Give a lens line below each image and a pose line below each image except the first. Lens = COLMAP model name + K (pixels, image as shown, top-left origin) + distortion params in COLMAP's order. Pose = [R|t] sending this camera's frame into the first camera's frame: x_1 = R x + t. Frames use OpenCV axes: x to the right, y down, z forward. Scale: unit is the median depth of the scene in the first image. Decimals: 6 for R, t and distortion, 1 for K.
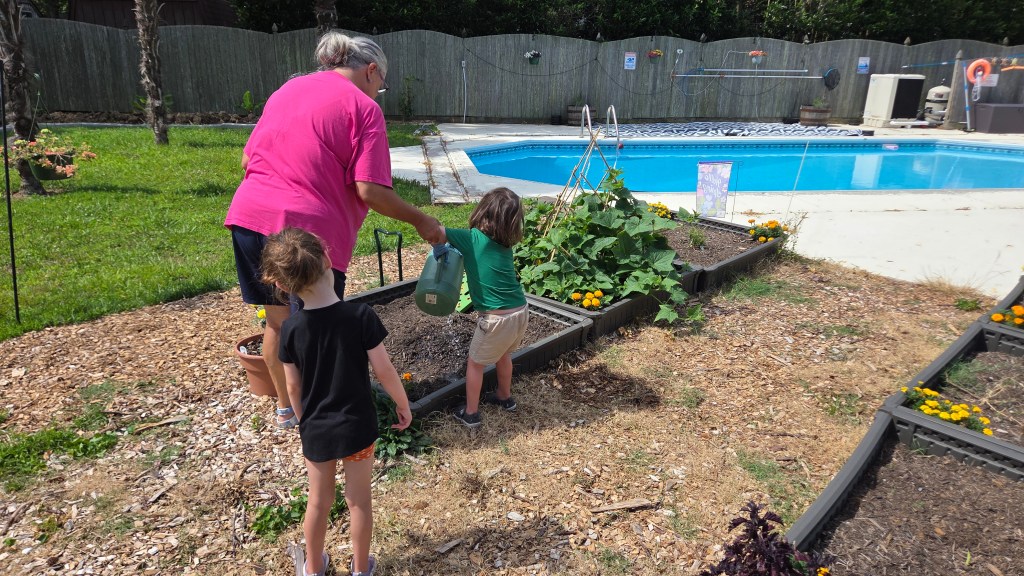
lens RADIAL K [[673.0, 0, 512.0], [0, 673.0, 288.0], [0, 0, 1]] dist [0.060645, -0.063931]
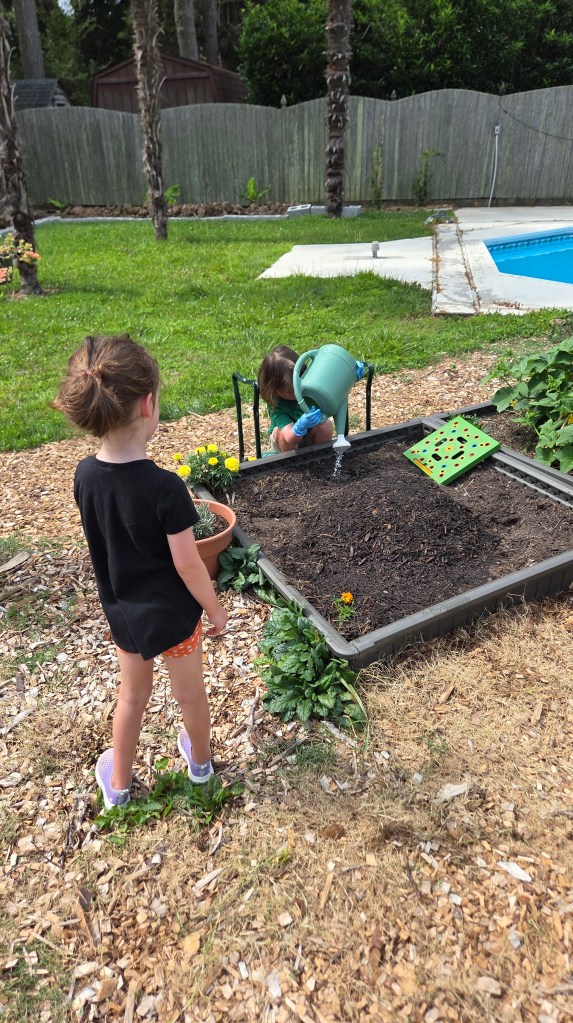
lens RADIAL K [[672.3, 0, 286.5], [0, 672.3, 511.5], [0, 0, 1]] dist [0.060645, -0.063931]
pose [[0.943278, 0.115129, -0.311404, -0.002487], [-0.058344, 0.980836, 0.185894, -0.022226], [0.326838, -0.157181, 0.931918, 0.100390]]
